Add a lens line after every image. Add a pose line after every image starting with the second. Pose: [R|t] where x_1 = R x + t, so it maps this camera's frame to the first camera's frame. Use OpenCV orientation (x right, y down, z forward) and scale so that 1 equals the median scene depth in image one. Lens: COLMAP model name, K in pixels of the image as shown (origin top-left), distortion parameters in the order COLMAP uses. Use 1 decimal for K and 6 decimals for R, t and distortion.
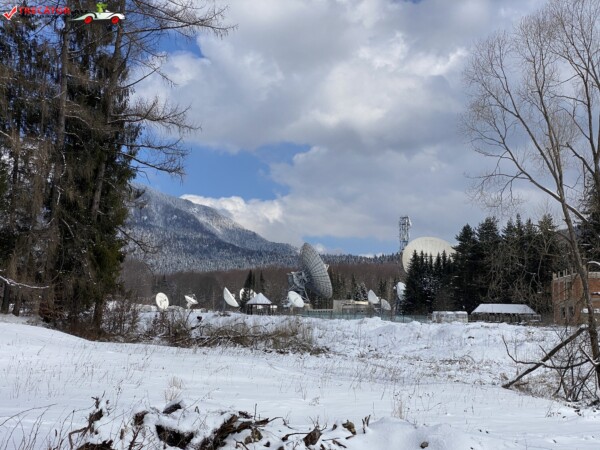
lens RADIAL K [[884.9, 0, 300.0], [0, 884.9, 225.0], [0, 0, 1]] dist [0.121850, -0.125421]
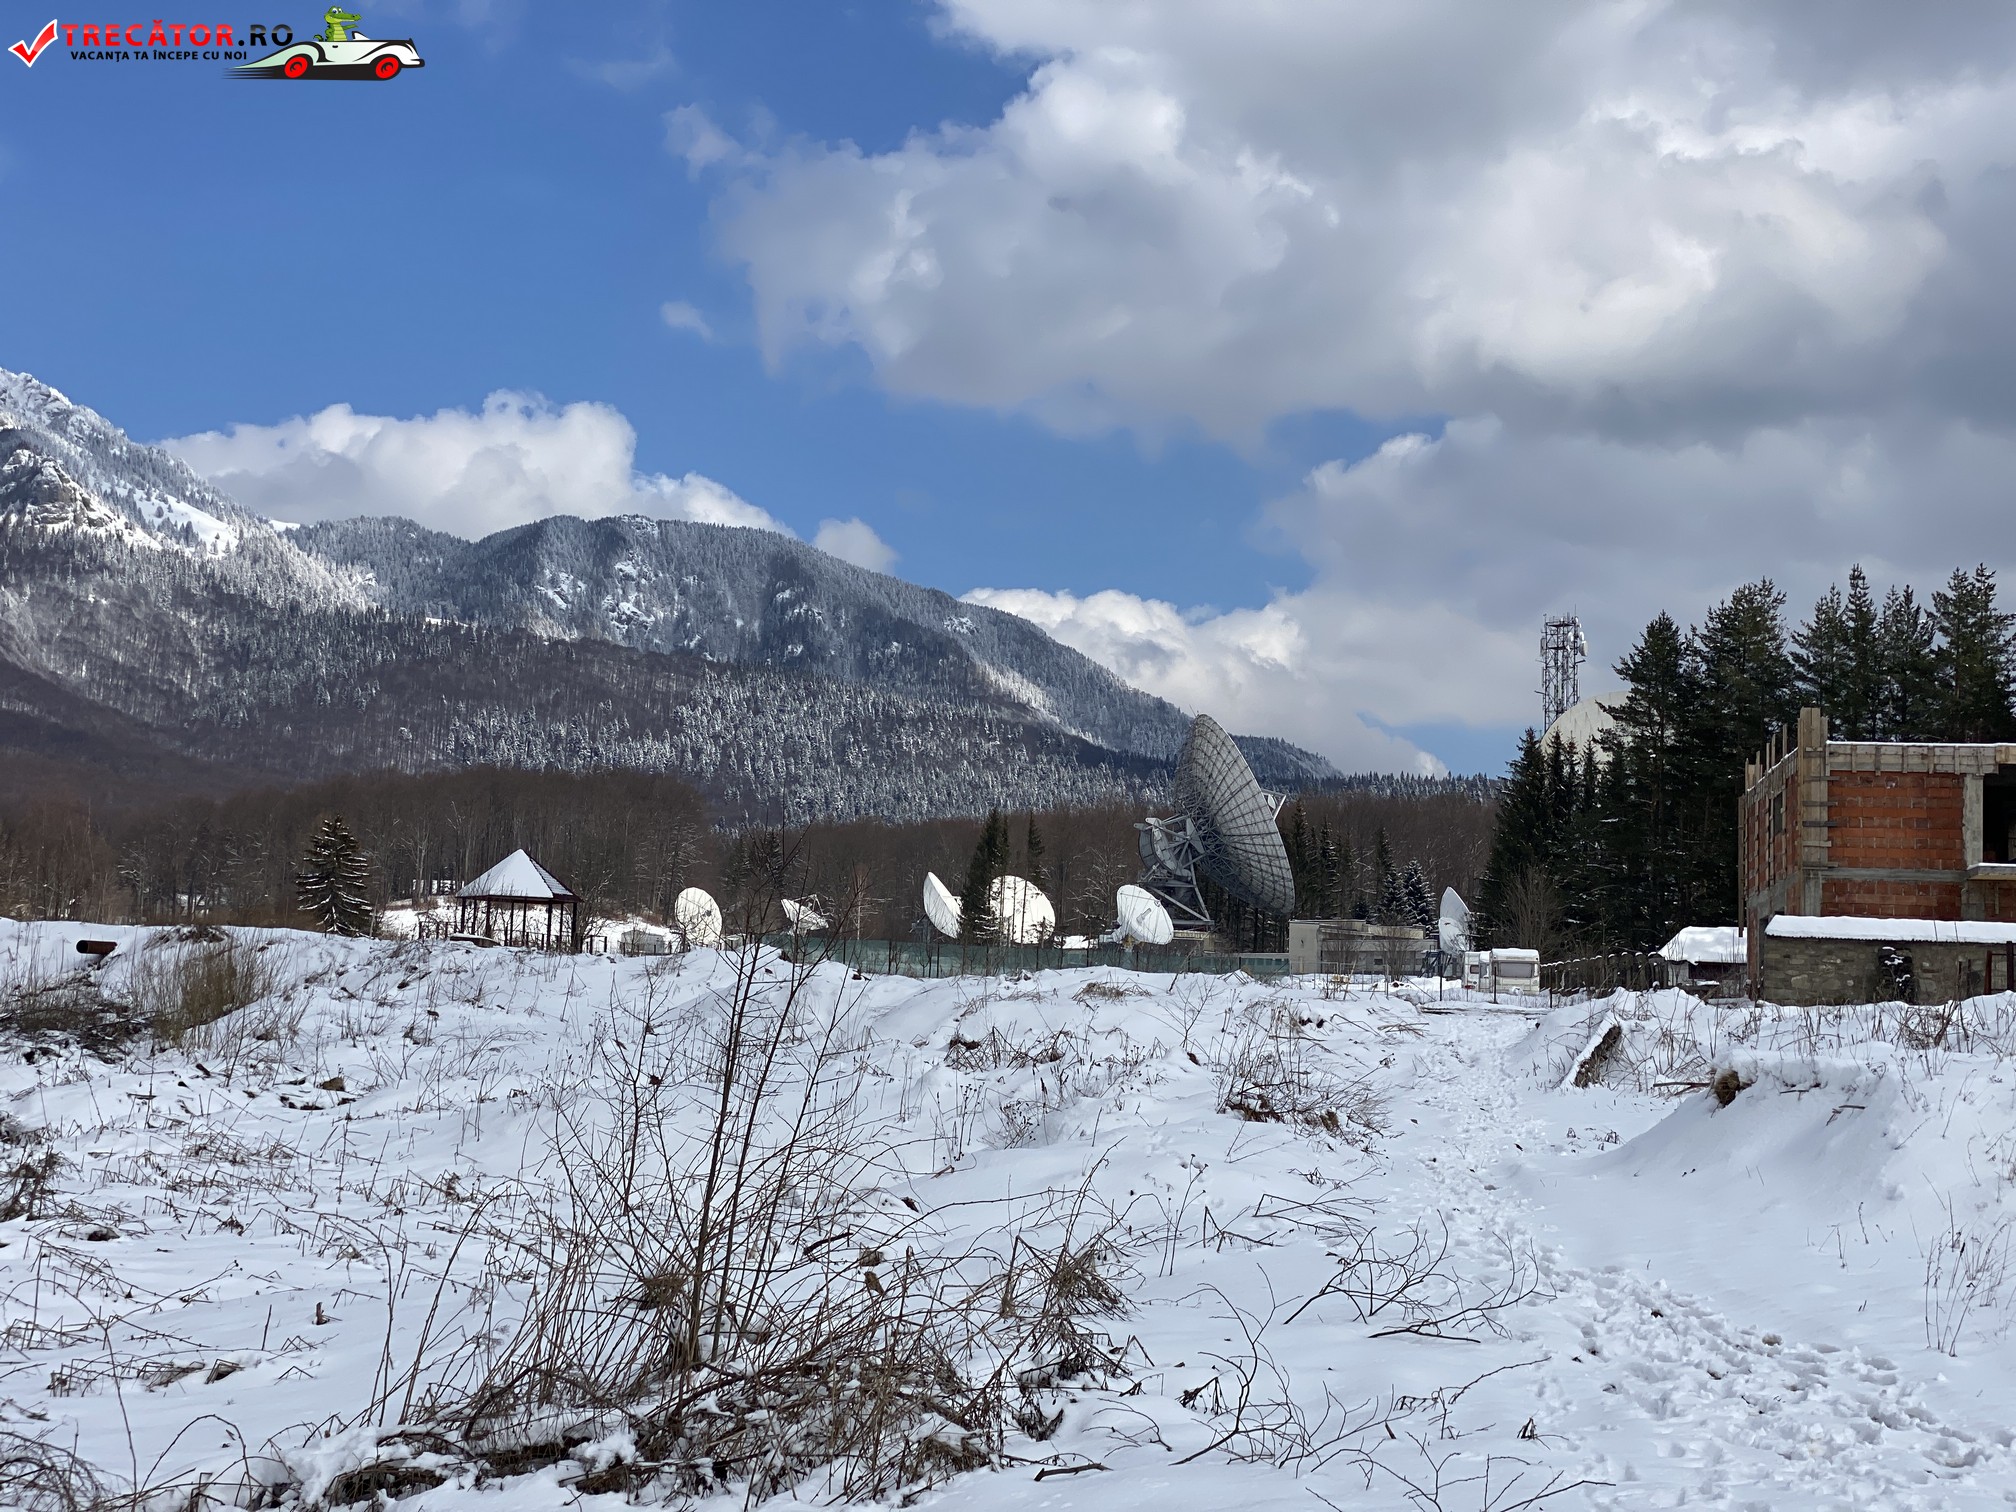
lens RADIAL K [[2973.2, 0, 1008.0], [0, 2973.2, 756.0], [0, 0, 1]] dist [0.121850, -0.125421]
pose [[0.994426, 0.006038, -0.105260, 0.066942], [-0.003217, 0.999631, 0.026956, 0.012277], [0.105384, -0.026467, 0.994079, 0.096332]]
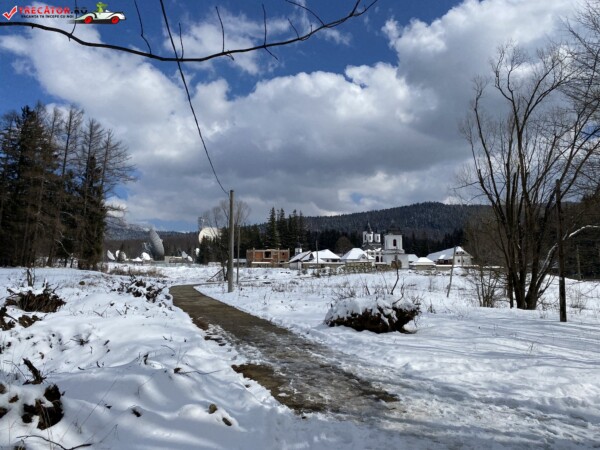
lens RADIAL K [[449.0, 0, 287.0], [0, 449.0, 211.1], [0, 0, 1]] dist [0.040830, -0.004853]
pose [[0.954560, 0.025820, 0.296898, -0.007958], [-0.022254, 0.999634, -0.015384, -0.017626], [-0.297186, 0.008078, 0.954785, -0.148423]]
